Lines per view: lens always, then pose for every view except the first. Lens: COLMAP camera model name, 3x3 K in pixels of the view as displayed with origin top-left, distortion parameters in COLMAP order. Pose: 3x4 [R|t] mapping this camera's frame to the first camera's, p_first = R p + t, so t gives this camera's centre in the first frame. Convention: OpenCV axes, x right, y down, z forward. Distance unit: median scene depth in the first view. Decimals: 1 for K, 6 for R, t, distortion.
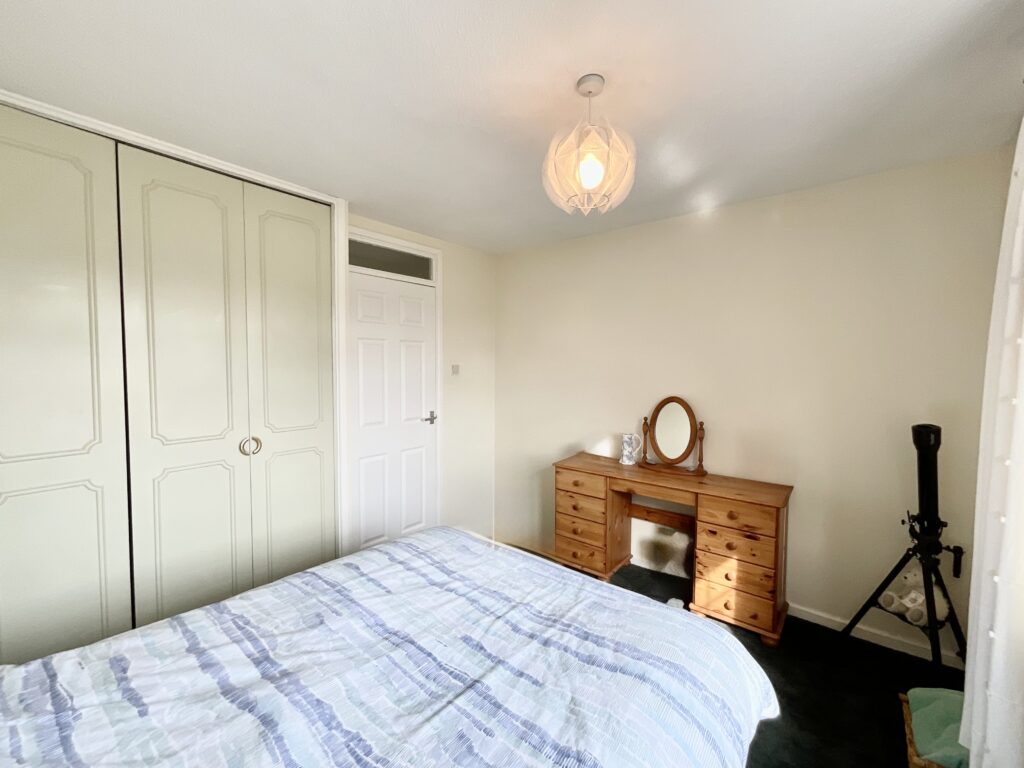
lens RADIAL K [[417.1, 0, 510.7], [0, 417.1, 390.6], [0, 0, 1]] dist [0.002888, 0.000112]
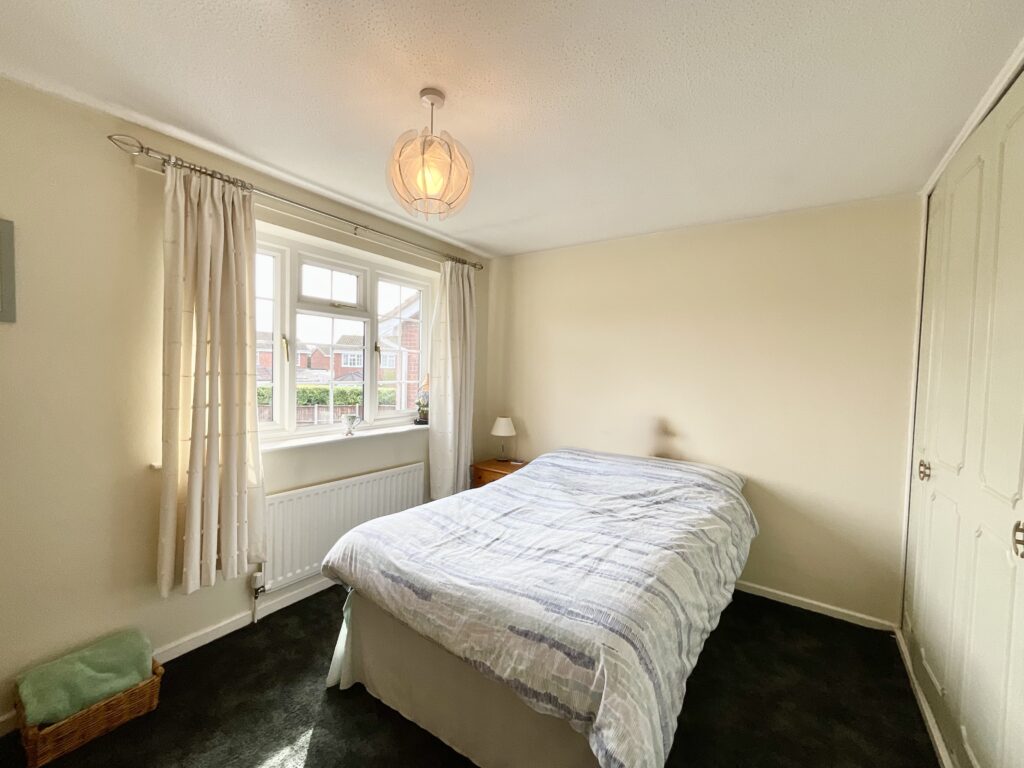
lens RADIAL K [[417.1, 0, 516.0], [0, 417.1, 379.6], [0, 0, 1]] dist [0.002888, 0.000112]
pose [[-0.994410, -0.026943, -0.102093, 0.072780], [-0.034814, 0.996491, 0.076119, -0.122650], [0.099684, 0.079248, -0.991858, 2.434217]]
